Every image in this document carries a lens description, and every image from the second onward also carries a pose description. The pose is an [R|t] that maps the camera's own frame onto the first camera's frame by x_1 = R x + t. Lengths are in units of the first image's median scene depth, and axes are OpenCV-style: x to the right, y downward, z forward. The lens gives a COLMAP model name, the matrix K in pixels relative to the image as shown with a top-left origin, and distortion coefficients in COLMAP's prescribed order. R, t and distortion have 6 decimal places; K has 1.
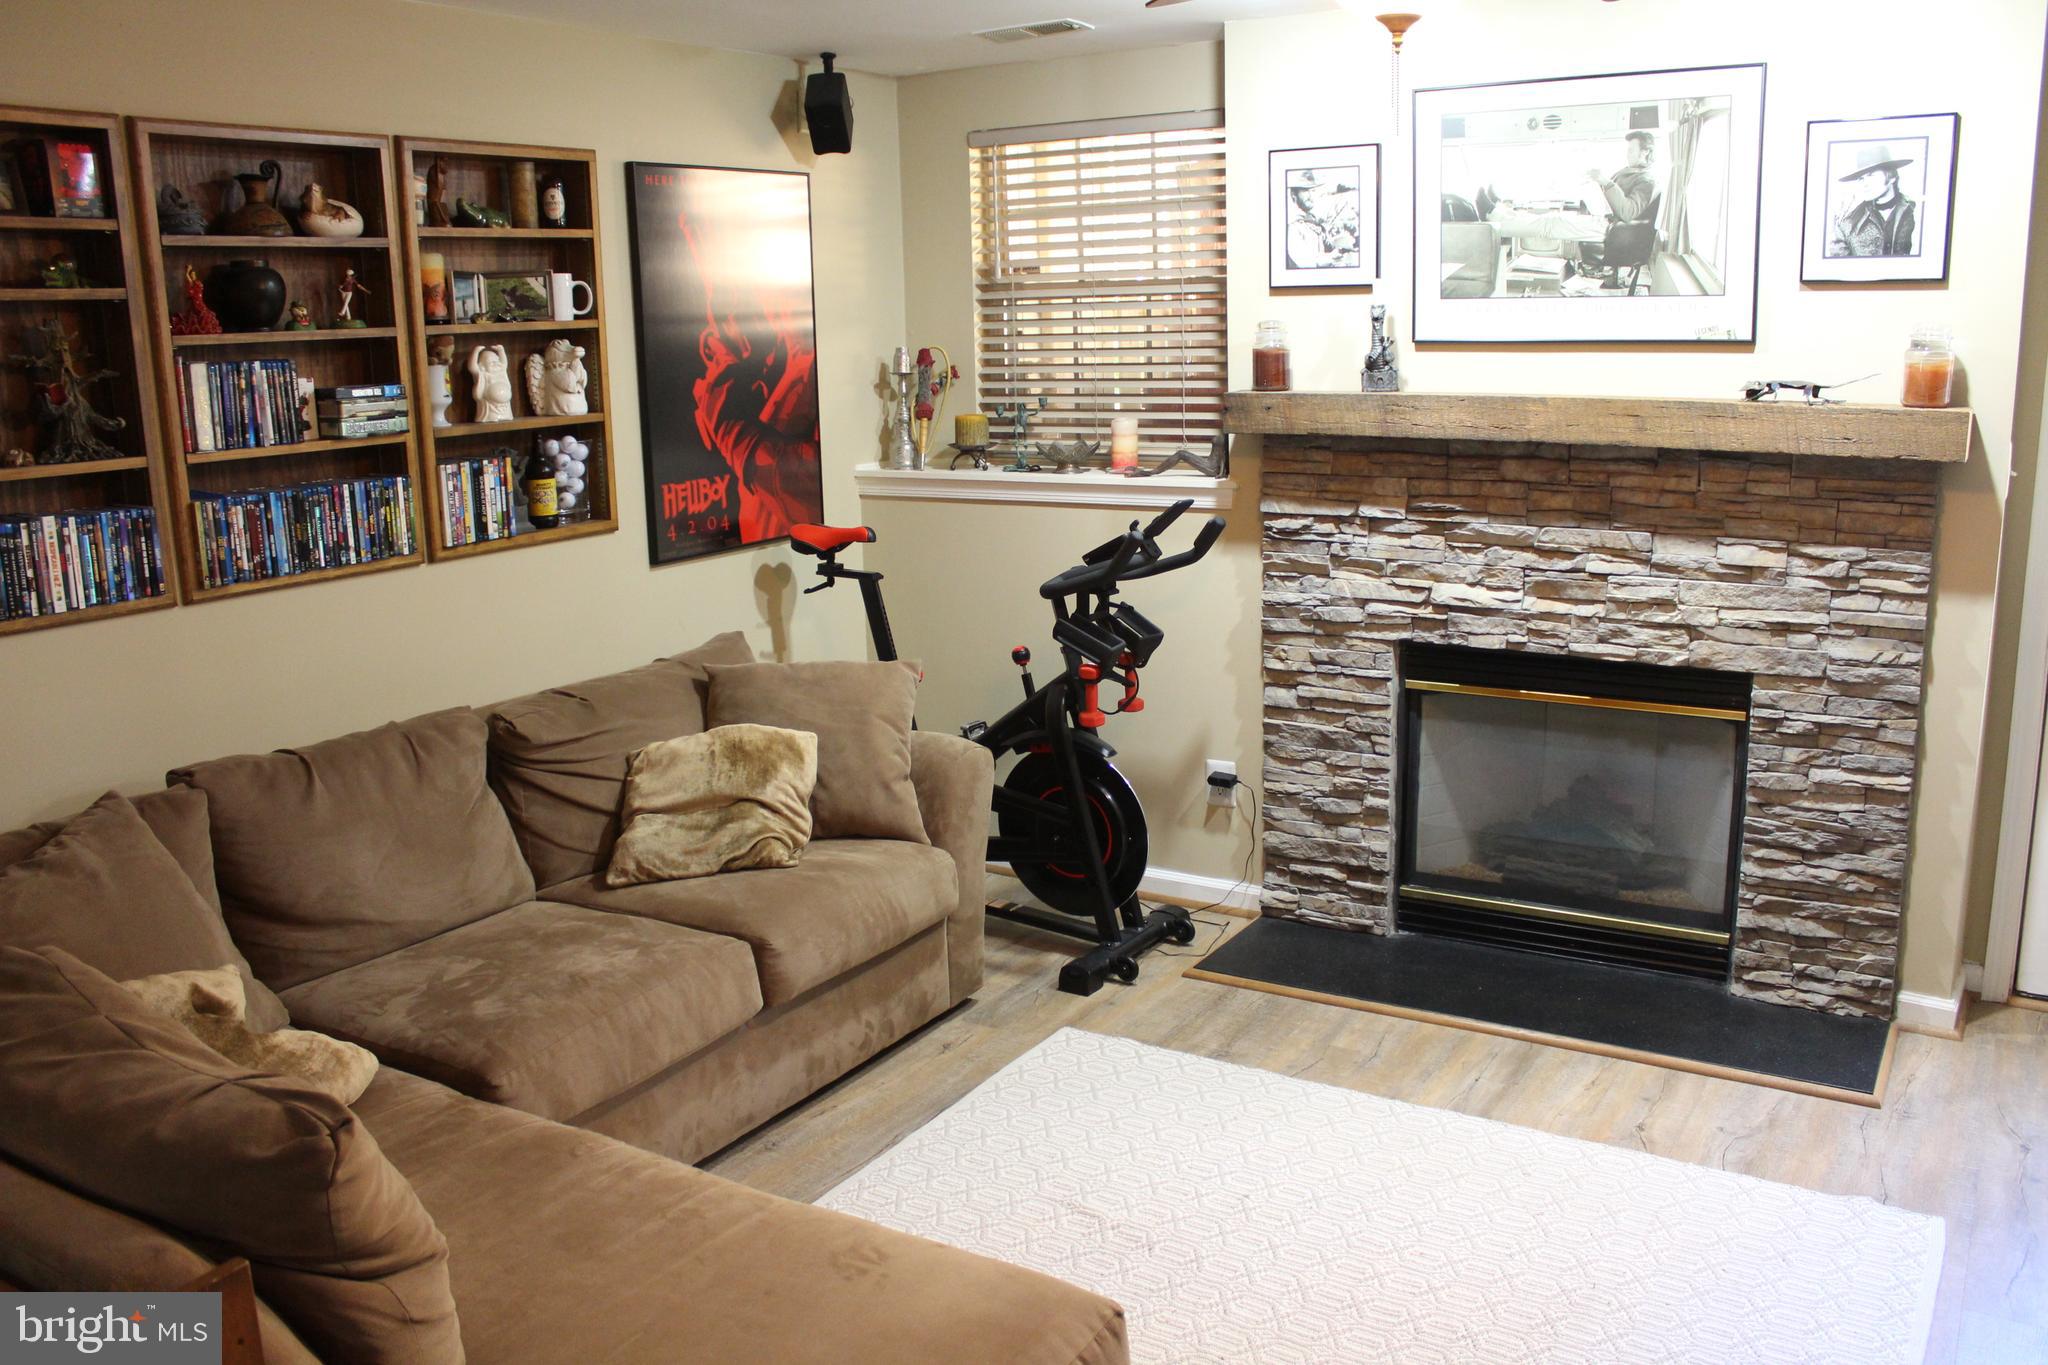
lens RADIAL K [[1718.5, 0, 1024.0], [0, 1718.5, 682.5], [0, 0, 1]] dist [-0.146834, 0.109144]
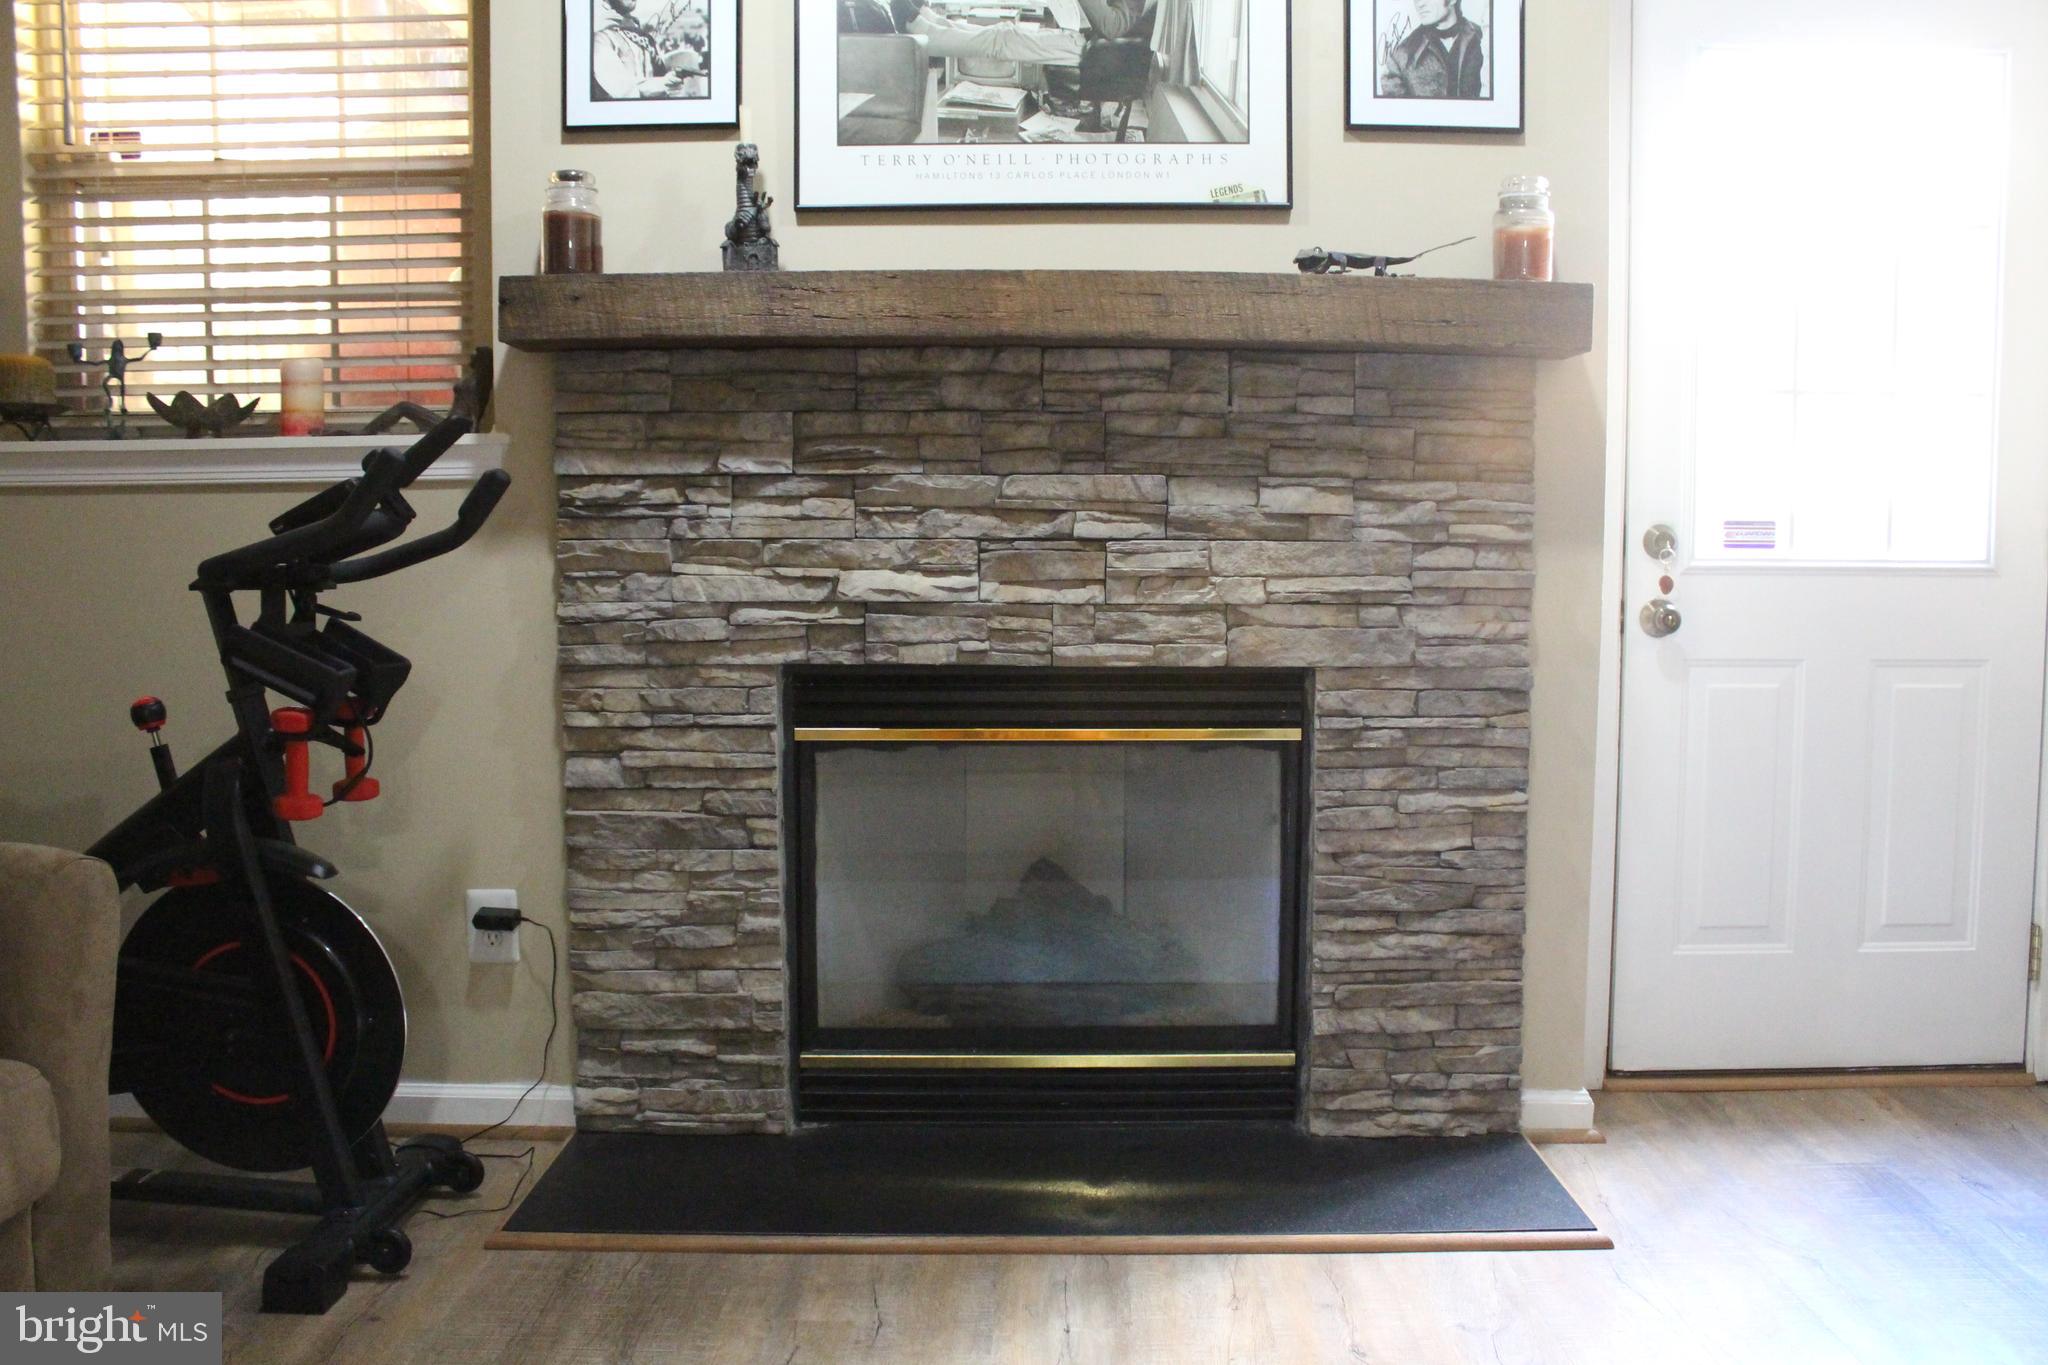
lens RADIAL K [[1718.5, 0, 1024.0], [0, 1718.5, 682.5], [0, 0, 1]] dist [-0.146834, 0.109144]
pose [[0.850596, -0.017140, 0.525541, -0.047907], [0.090274, 0.989389, -0.113841, 0.067917], [-0.518013, 0.144275, 0.843118, 0.430492]]
